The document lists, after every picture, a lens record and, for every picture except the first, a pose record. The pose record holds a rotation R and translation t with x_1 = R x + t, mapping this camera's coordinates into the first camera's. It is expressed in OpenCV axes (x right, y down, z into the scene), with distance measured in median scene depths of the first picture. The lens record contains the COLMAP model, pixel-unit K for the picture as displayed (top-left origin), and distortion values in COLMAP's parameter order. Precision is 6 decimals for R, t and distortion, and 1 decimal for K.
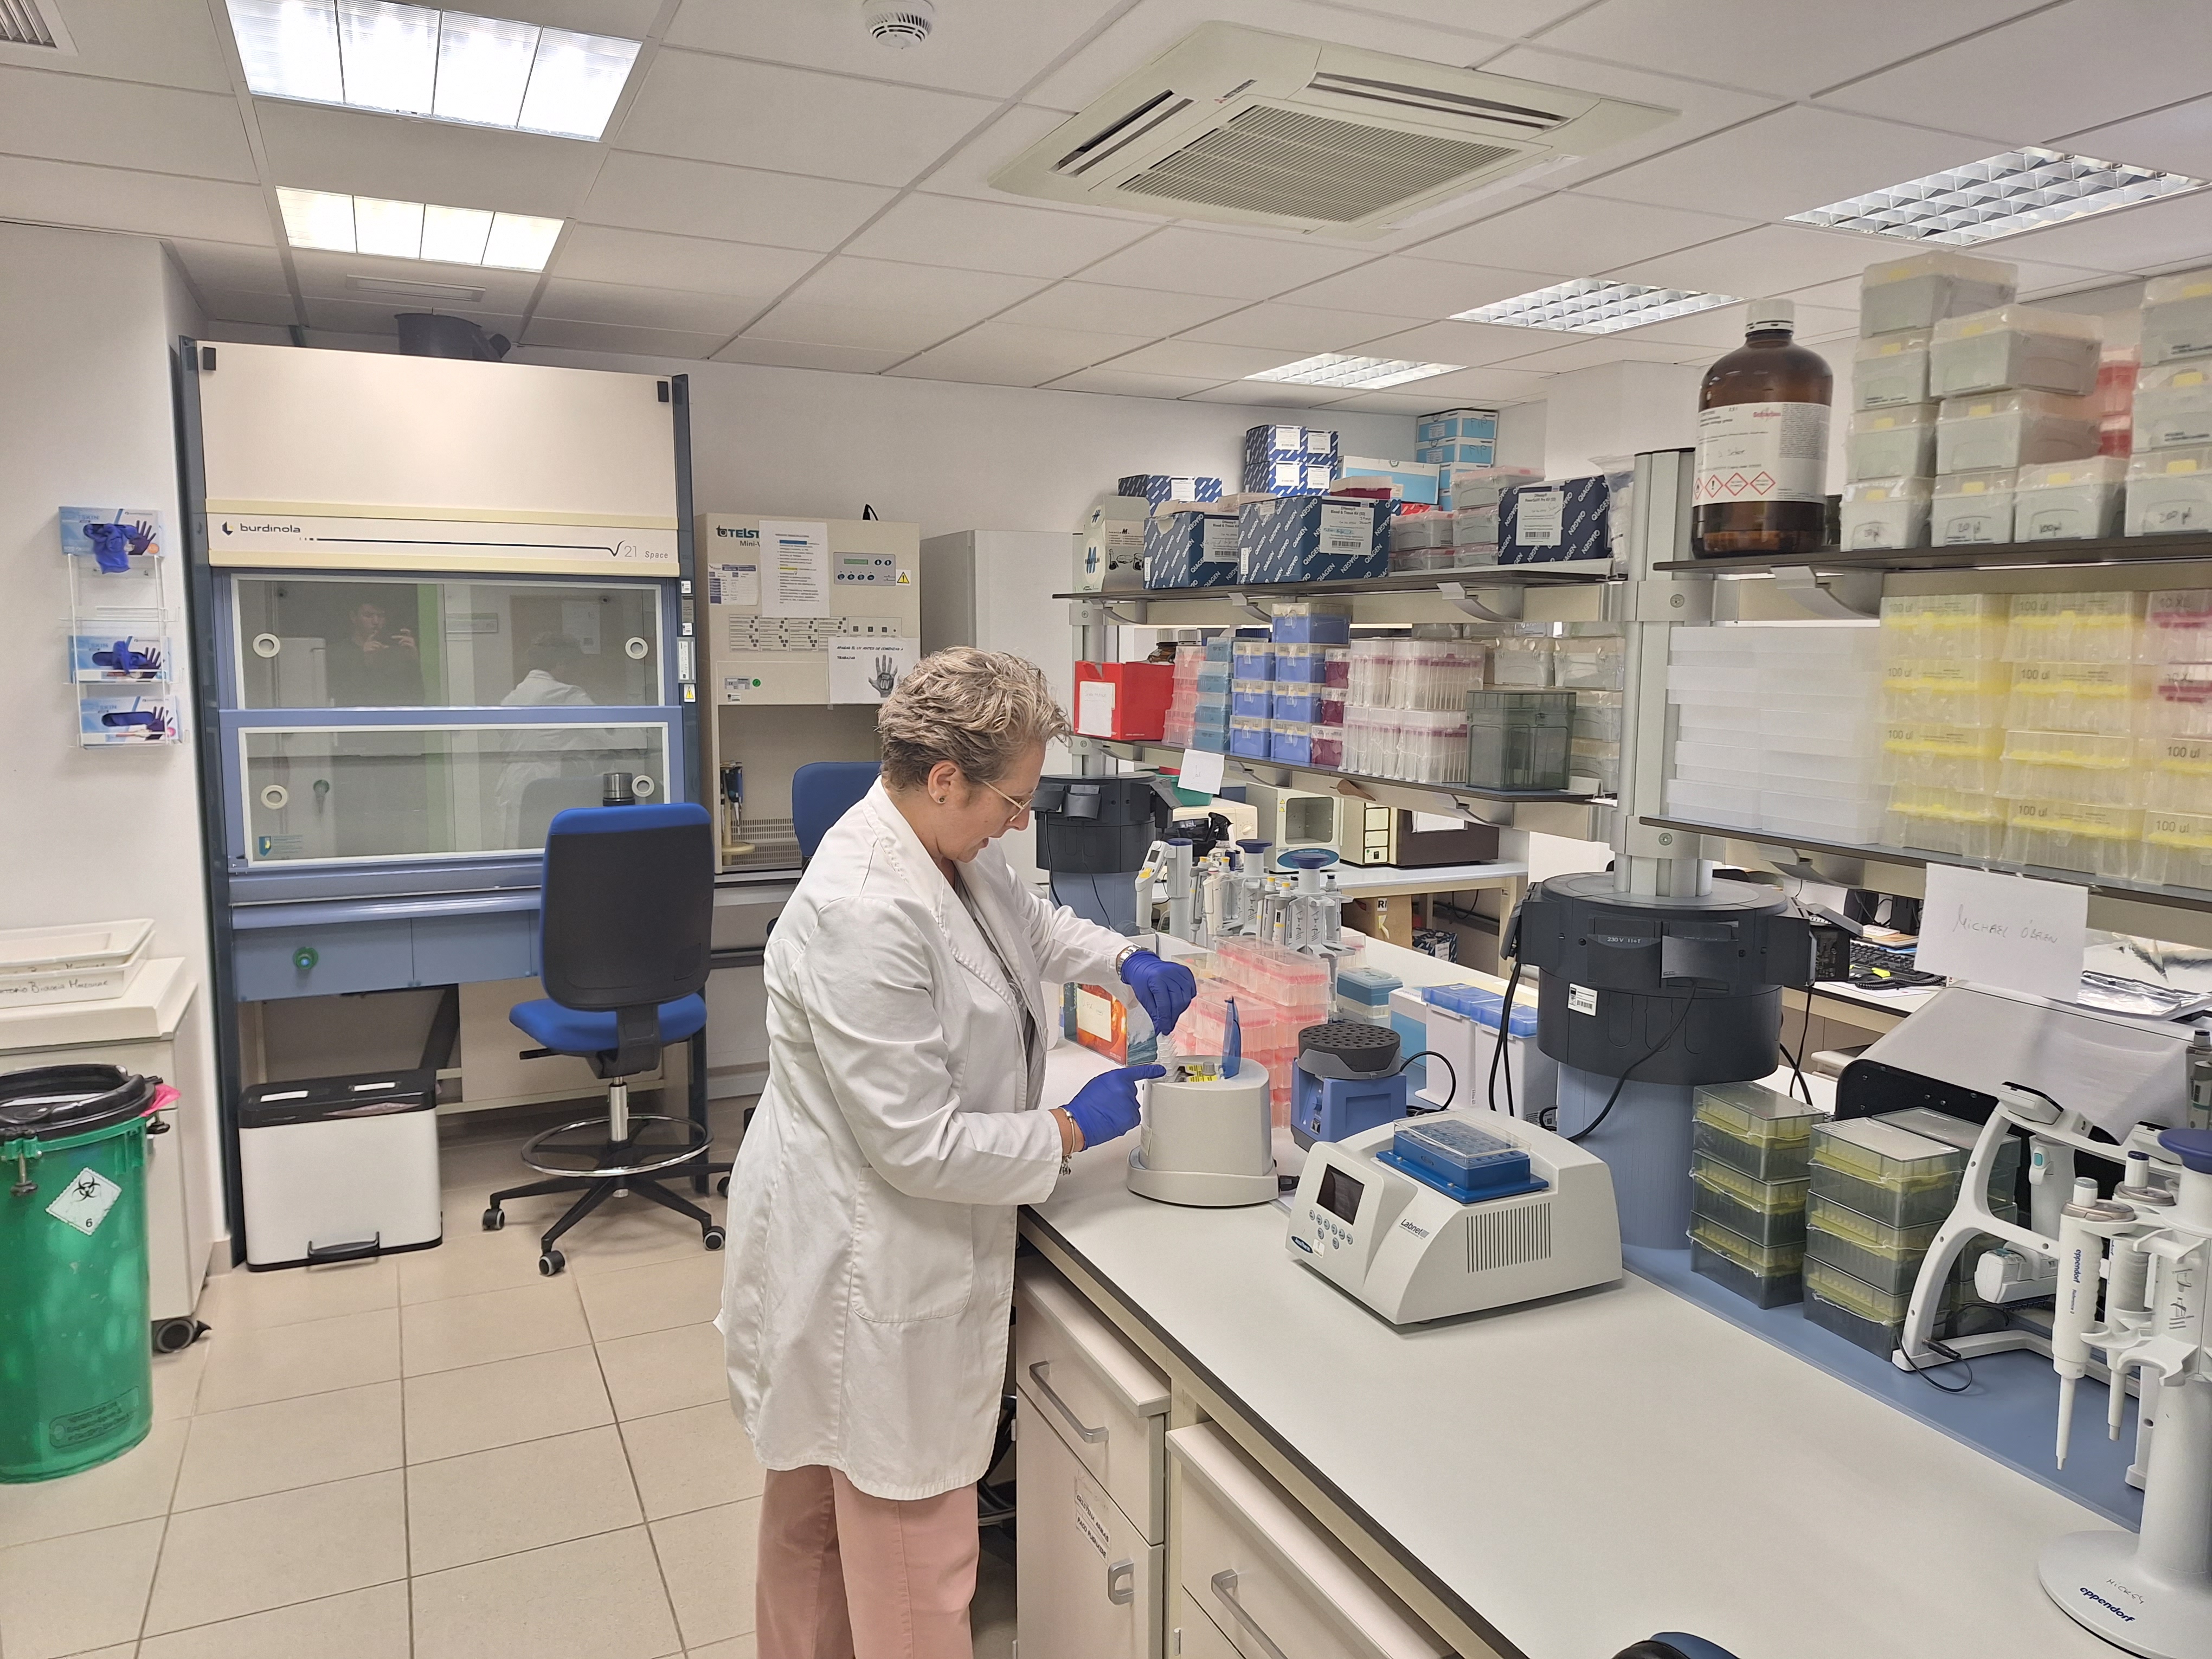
lens RADIAL K [[1551.6, 0, 1106.5], [0, 1551.6, 817.6], [0, 0, 1]] dist [0.007481, -0.012113]
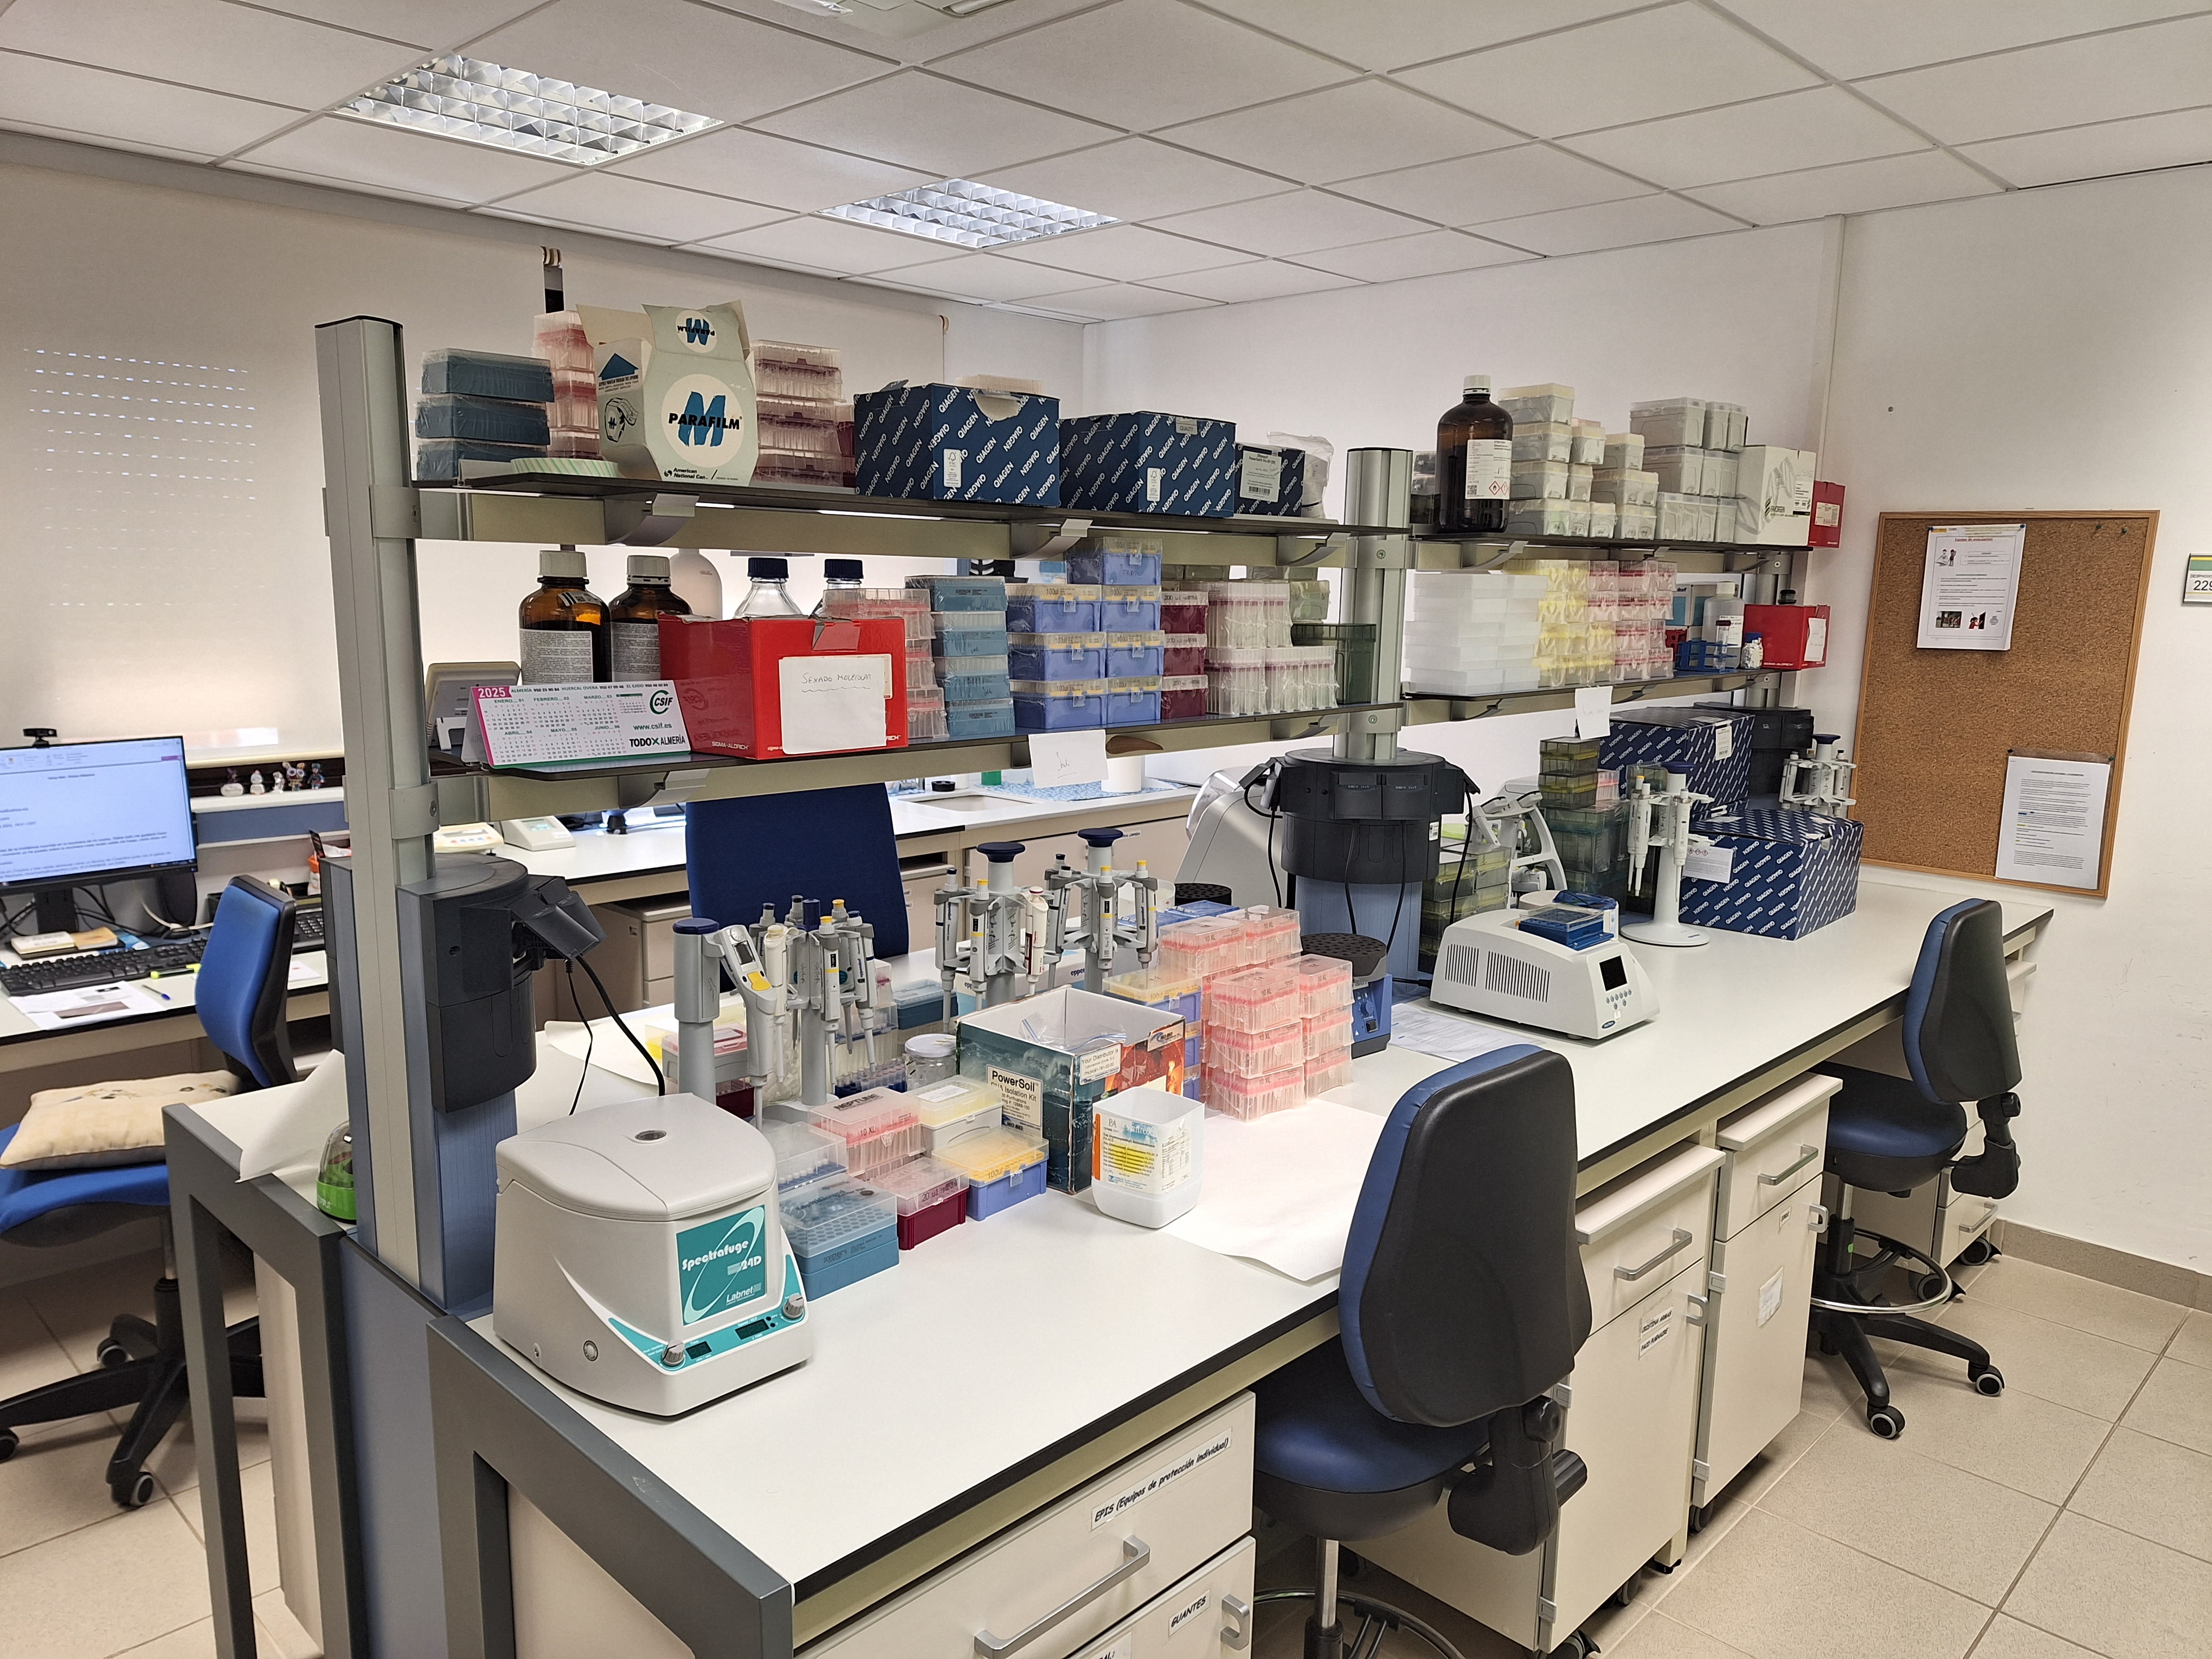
lens RADIAL K [[1551.6, 0, 1099.4], [0, 1551.6, 842.4], [0, 0, 1]] dist [0.007481, -0.012113]
pose [[-0.367229, -0.162812, 0.915770, -0.786013], [0.097220, 0.972449, 0.211875, -0.182760], [-0.925036, 0.166838, -0.341283, 1.545789]]
